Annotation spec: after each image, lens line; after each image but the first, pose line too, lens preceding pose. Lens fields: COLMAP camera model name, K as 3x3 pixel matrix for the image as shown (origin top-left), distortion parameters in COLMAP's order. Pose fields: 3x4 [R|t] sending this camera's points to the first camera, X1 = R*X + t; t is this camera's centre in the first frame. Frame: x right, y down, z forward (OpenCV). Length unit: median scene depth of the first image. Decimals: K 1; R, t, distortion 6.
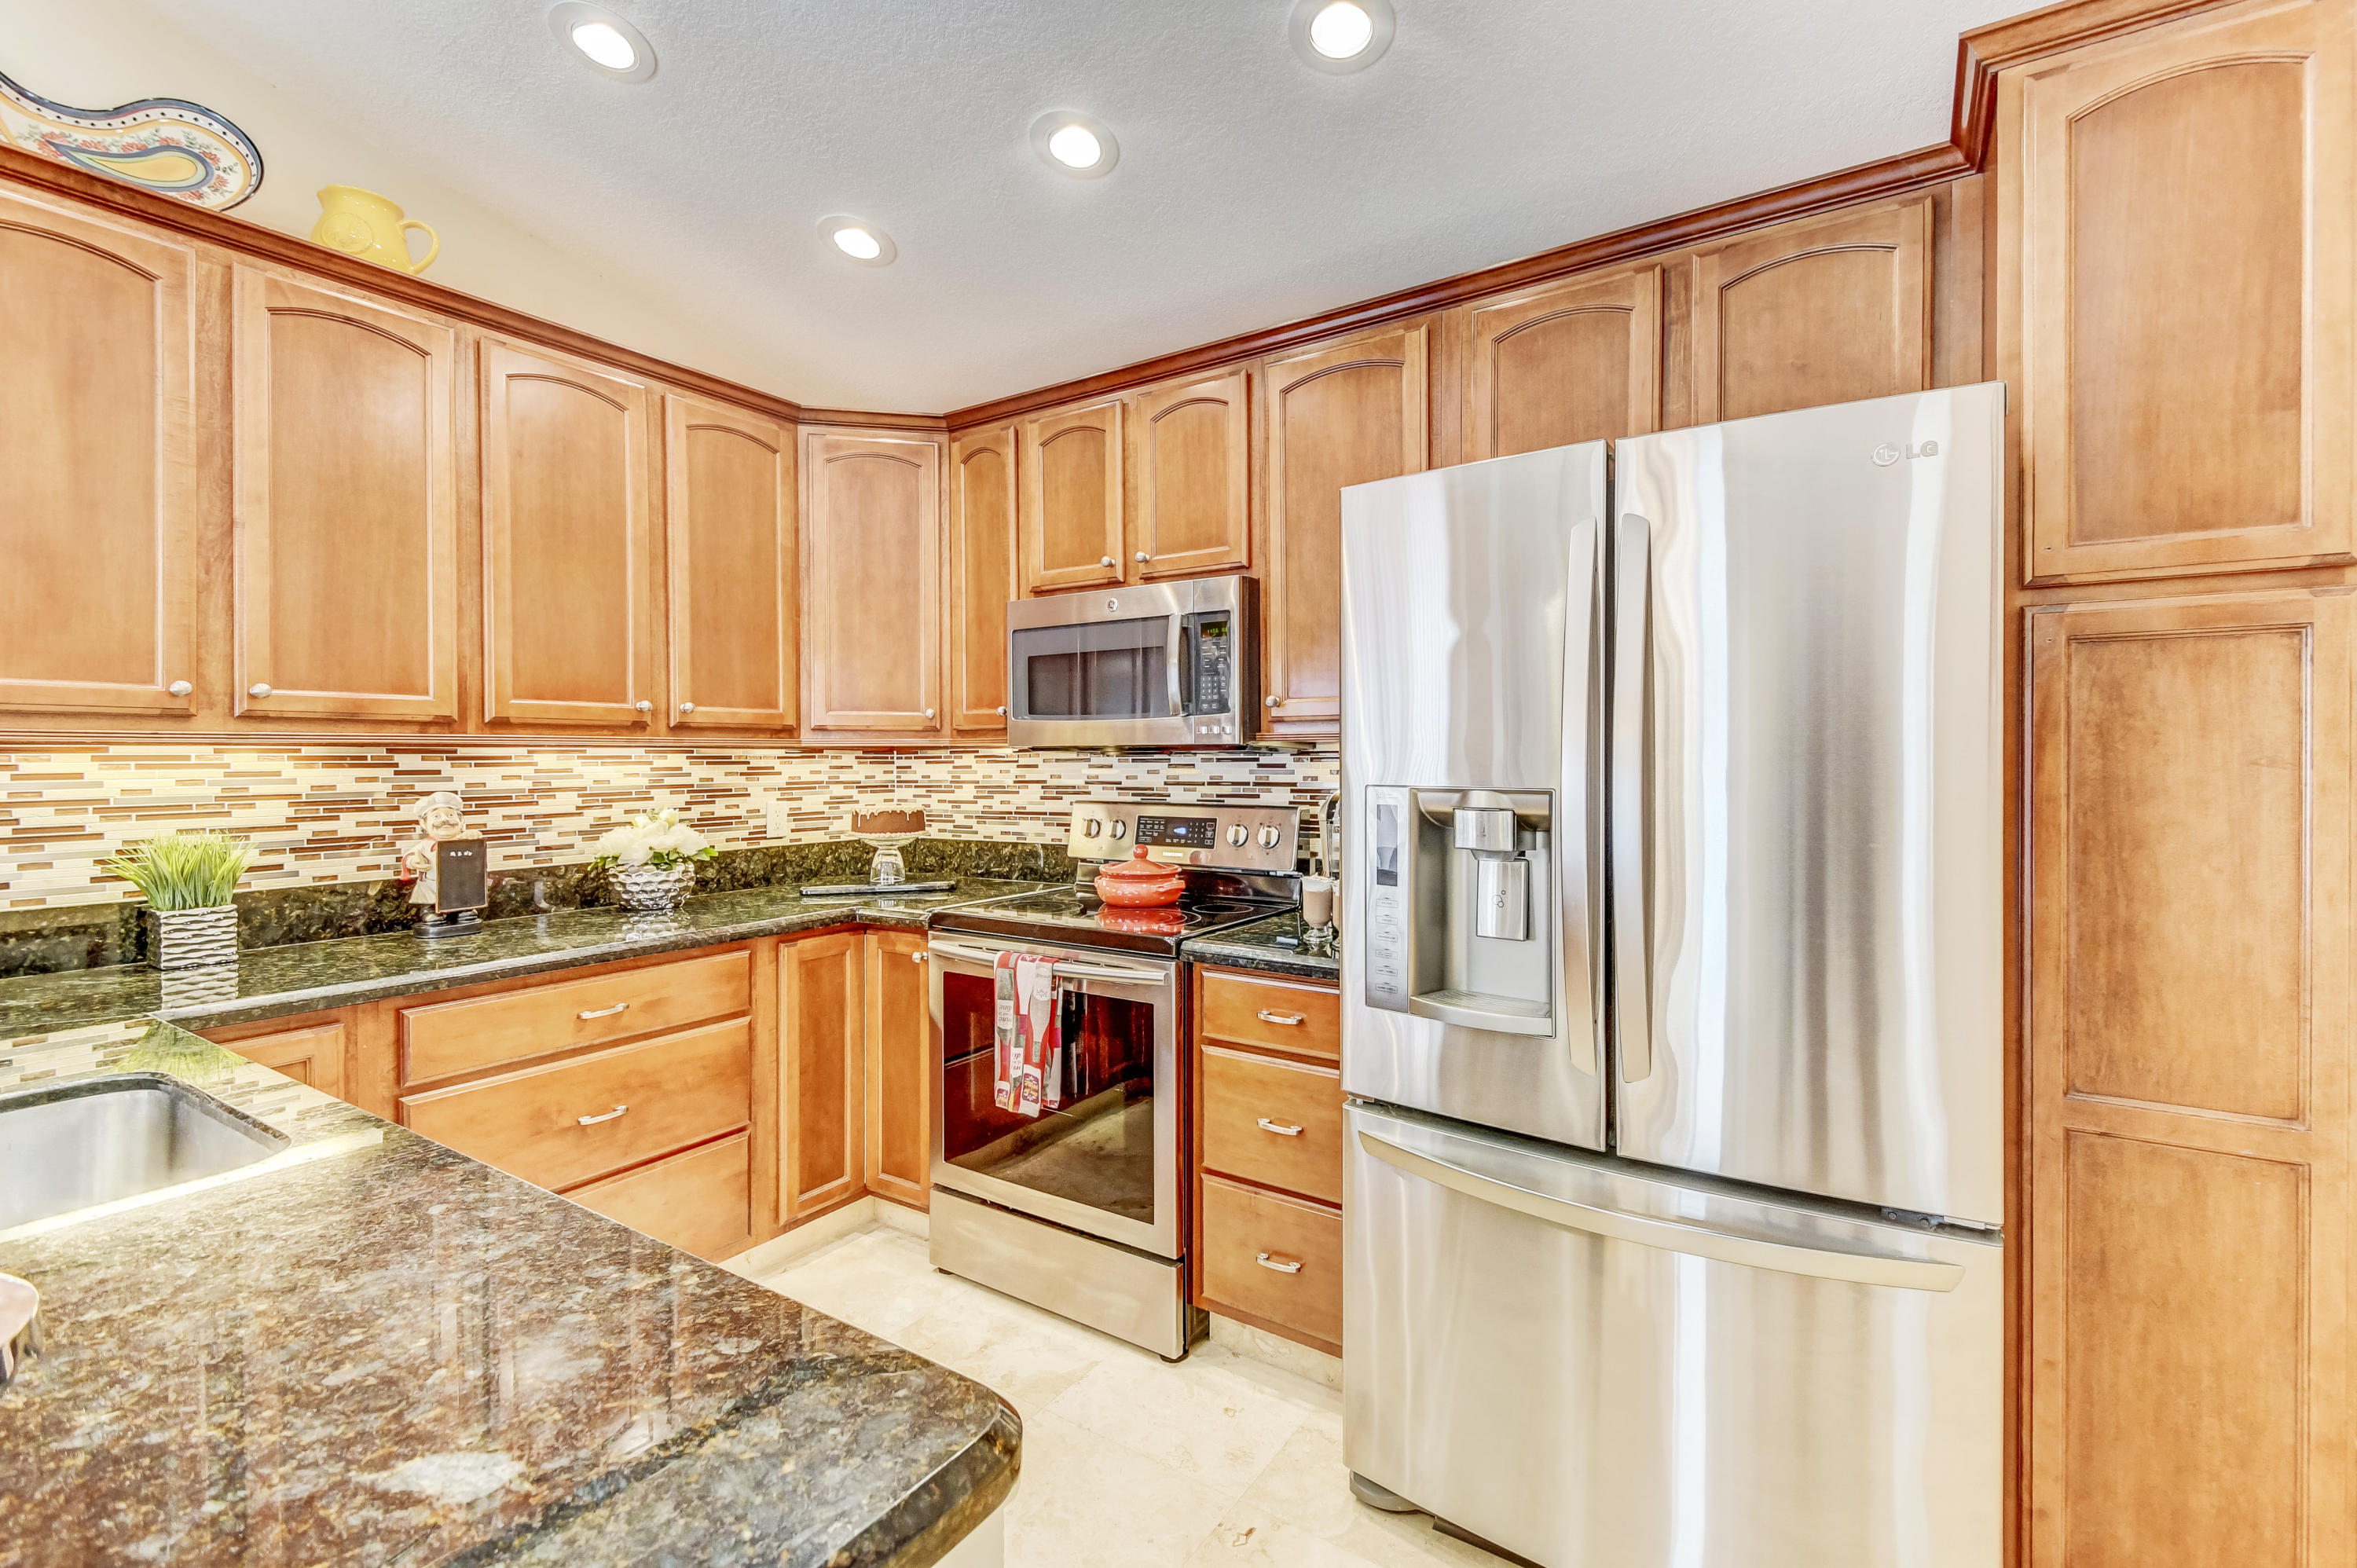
lens RADIAL K [[1026.4, 0, 1224.5], [0, 1026.4, 779.8], [0, 0, 1]] dist [-0.009310, -0.000276]
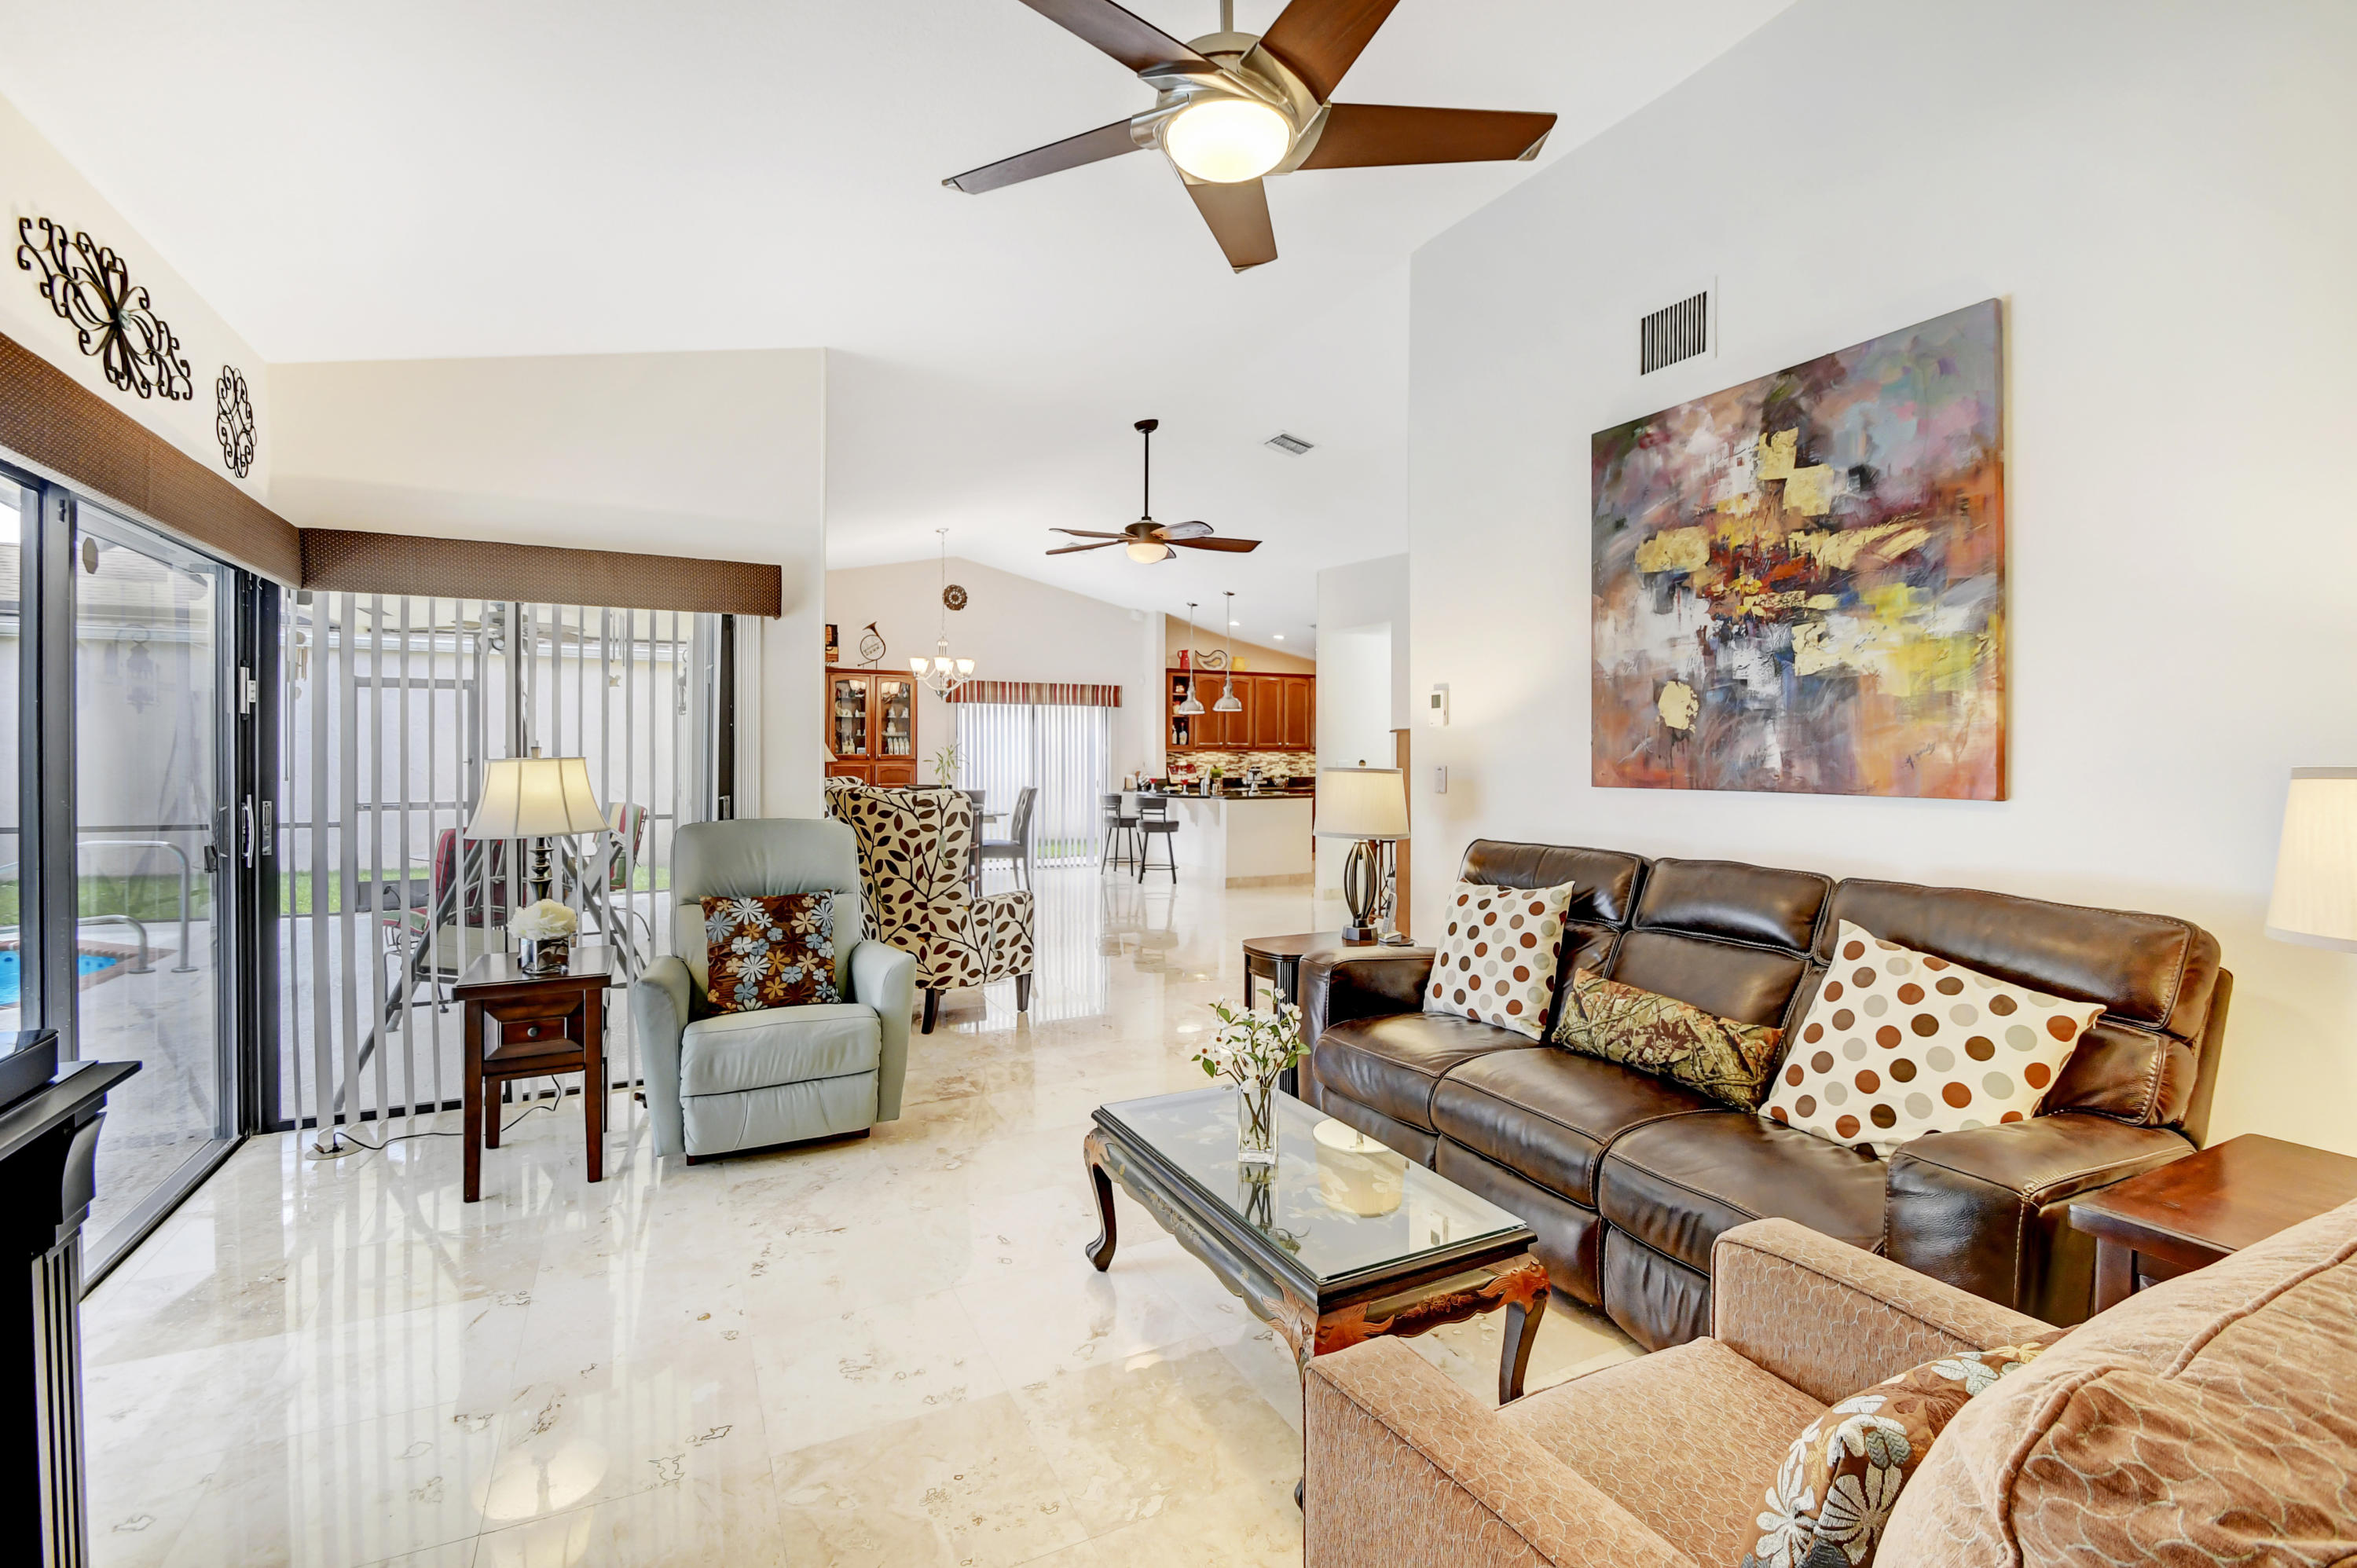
lens RADIAL K [[1063.1, 0, 1199.9], [0, 1063.1, 765.6], [0, 0, 1]] dist [-0.001666, -0.000426]
pose [[0.861622, 0.013049, -0.507383, 1.483062], [-0.017146, 0.999847, -0.003402, 0.048105], [0.507261, 0.011631, 0.861714, -3.148496]]
